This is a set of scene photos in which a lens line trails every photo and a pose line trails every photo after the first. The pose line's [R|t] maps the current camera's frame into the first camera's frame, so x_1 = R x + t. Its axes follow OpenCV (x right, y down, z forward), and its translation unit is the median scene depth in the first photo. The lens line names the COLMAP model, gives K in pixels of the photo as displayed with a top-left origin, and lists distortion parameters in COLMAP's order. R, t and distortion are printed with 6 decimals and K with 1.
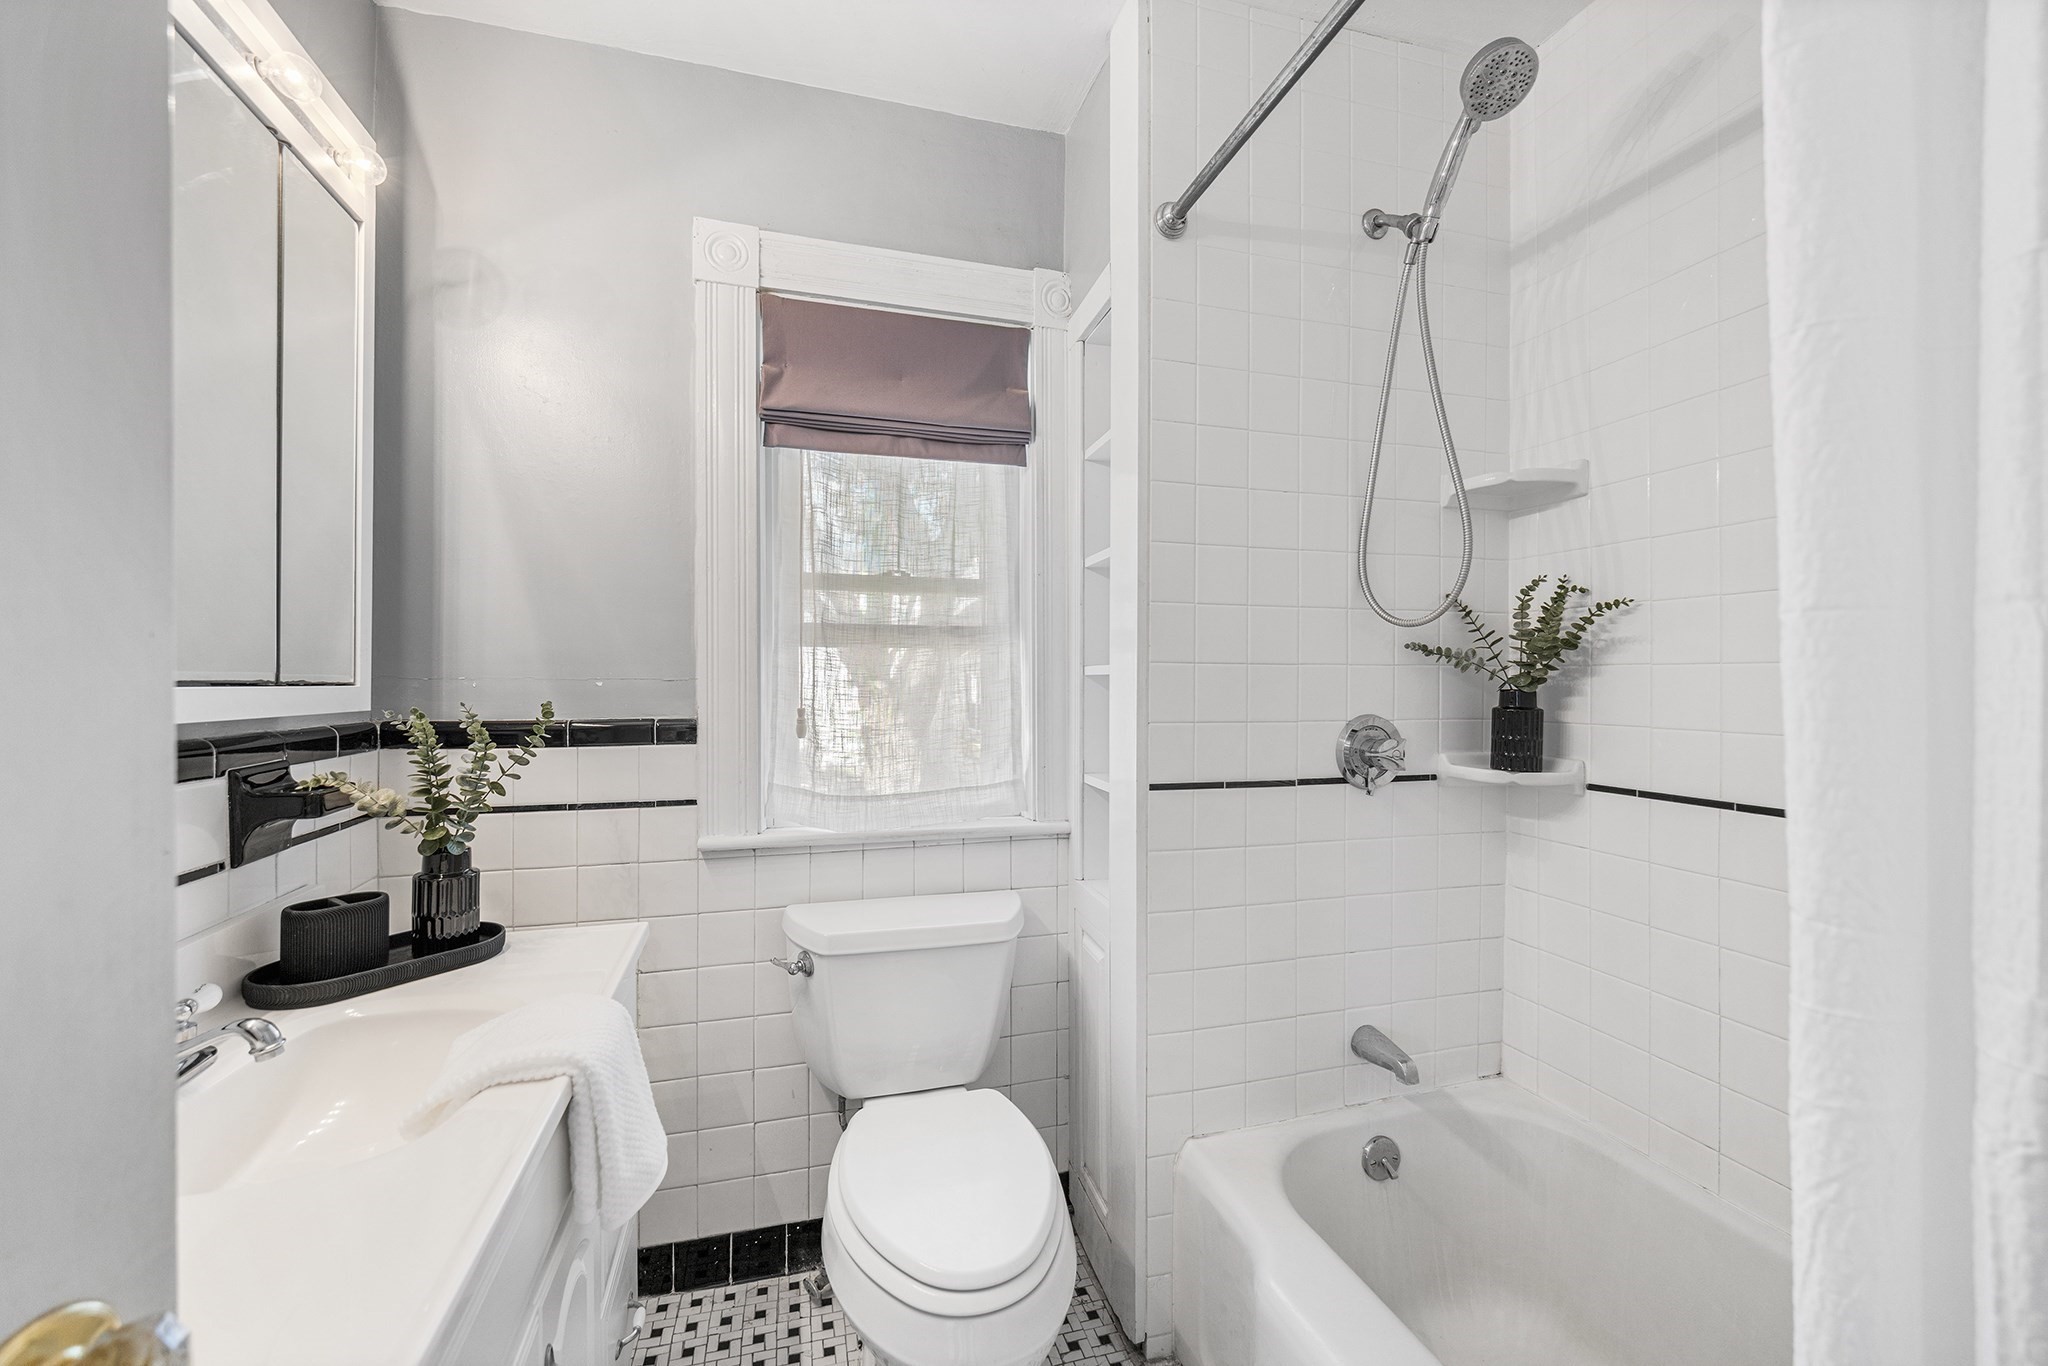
lens RADIAL K [[838.6, 0, 1028.6], [0, 838.6, 680.8], [0, 0, 1]] dist [0.002266, 0.000198]
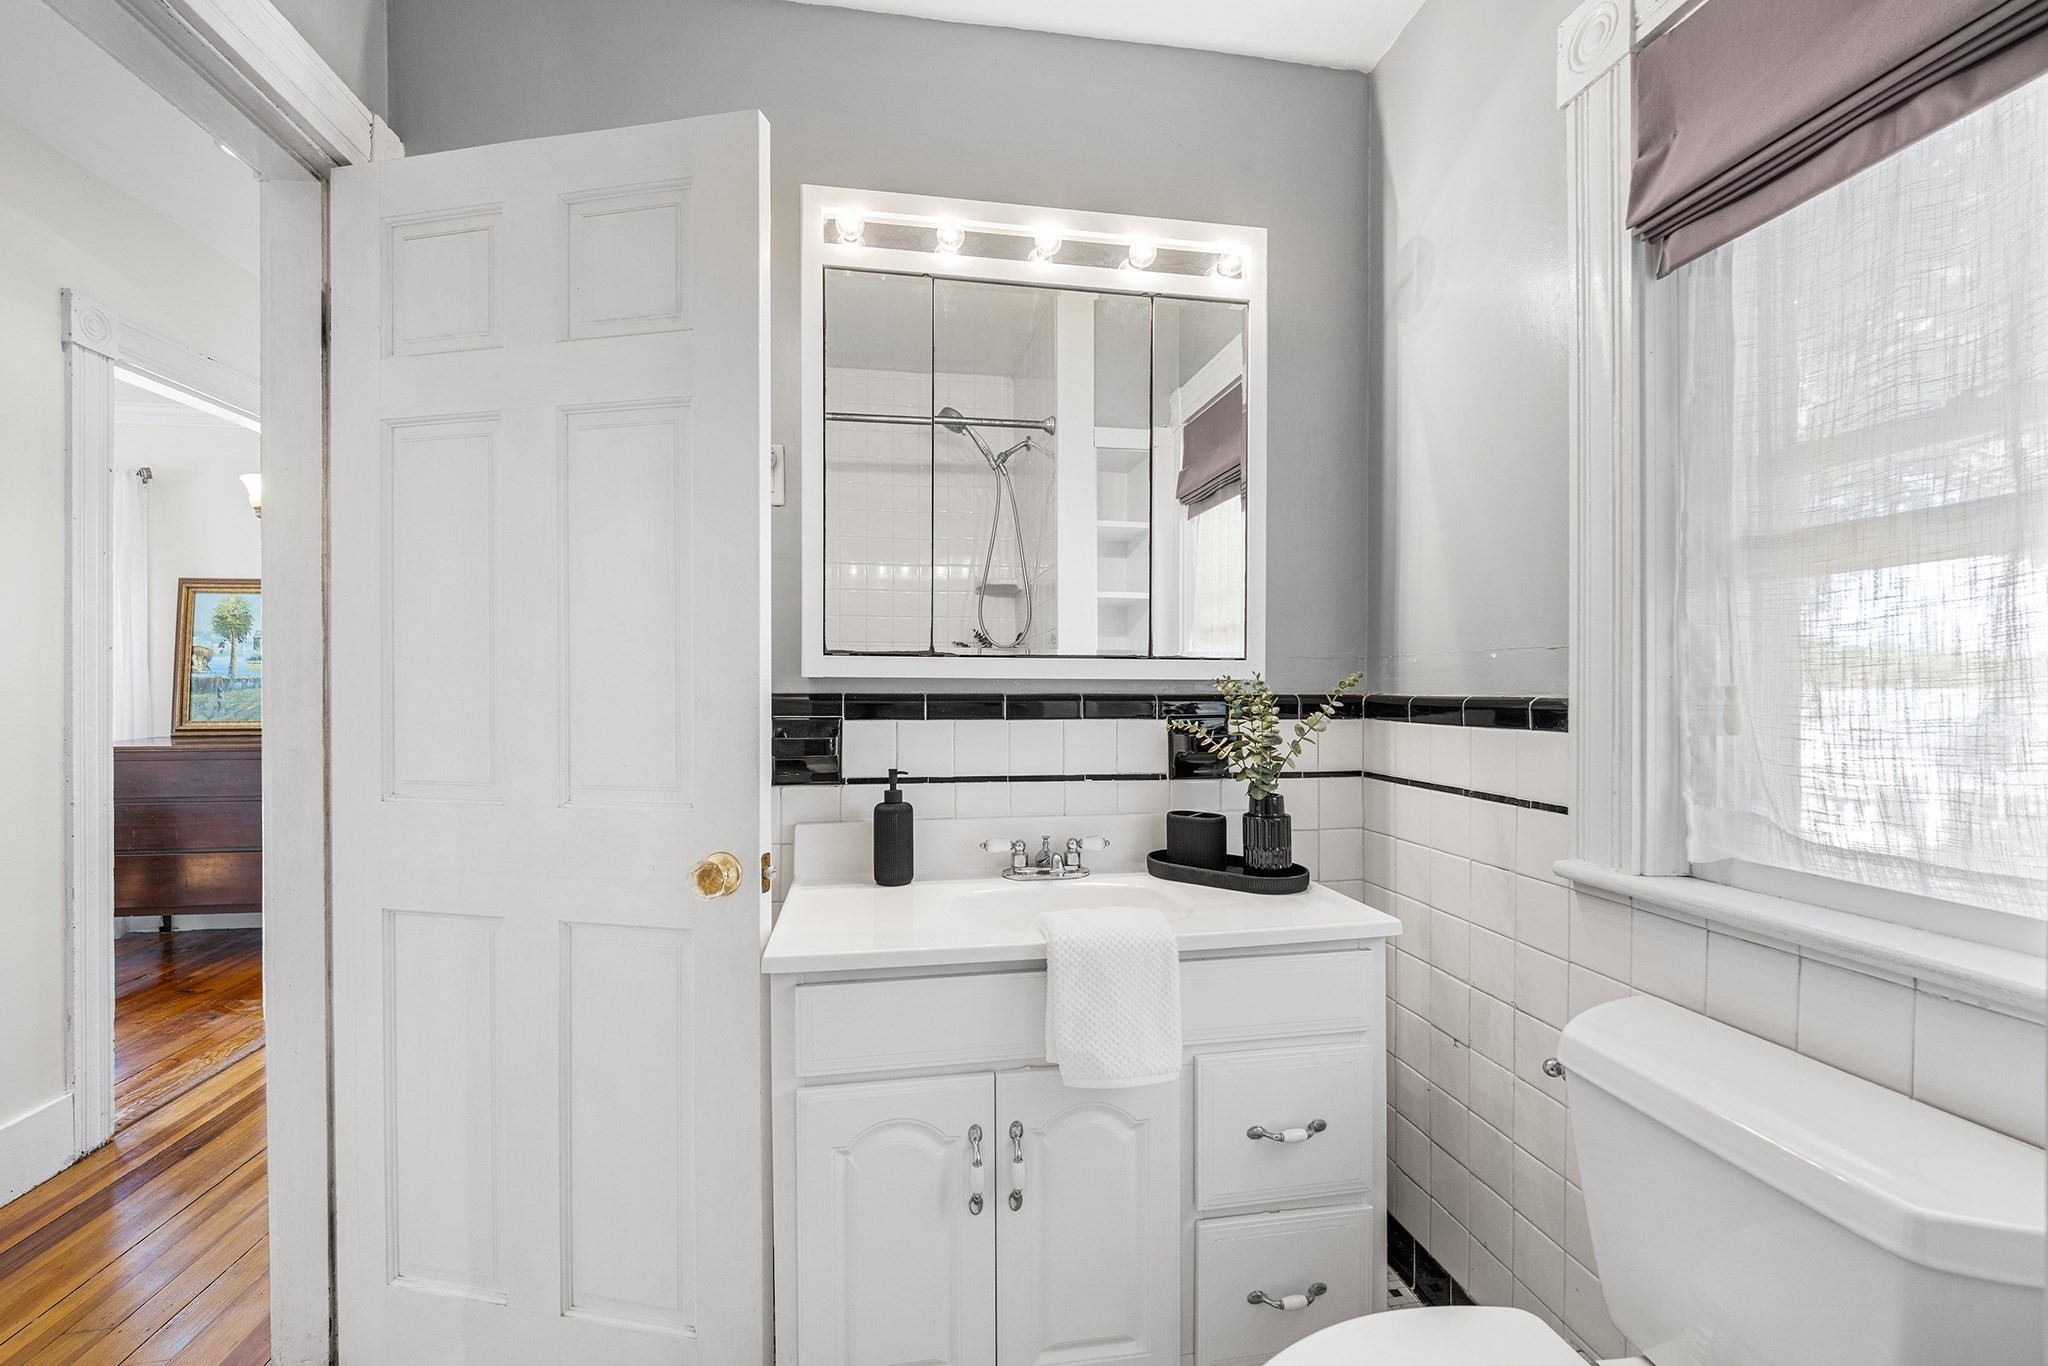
lens RADIAL K [[838.6, 0, 1027.1], [0, 838.6, 685.7], [0, 0, 1]] dist [0.002266, 0.000198]
pose [[-0.112683, 0.003758, -0.993624, 0.396954], [0.001408, 0.999992, 0.003623, 0.030750], [0.993630, -0.000991, -0.112687, 0.615633]]
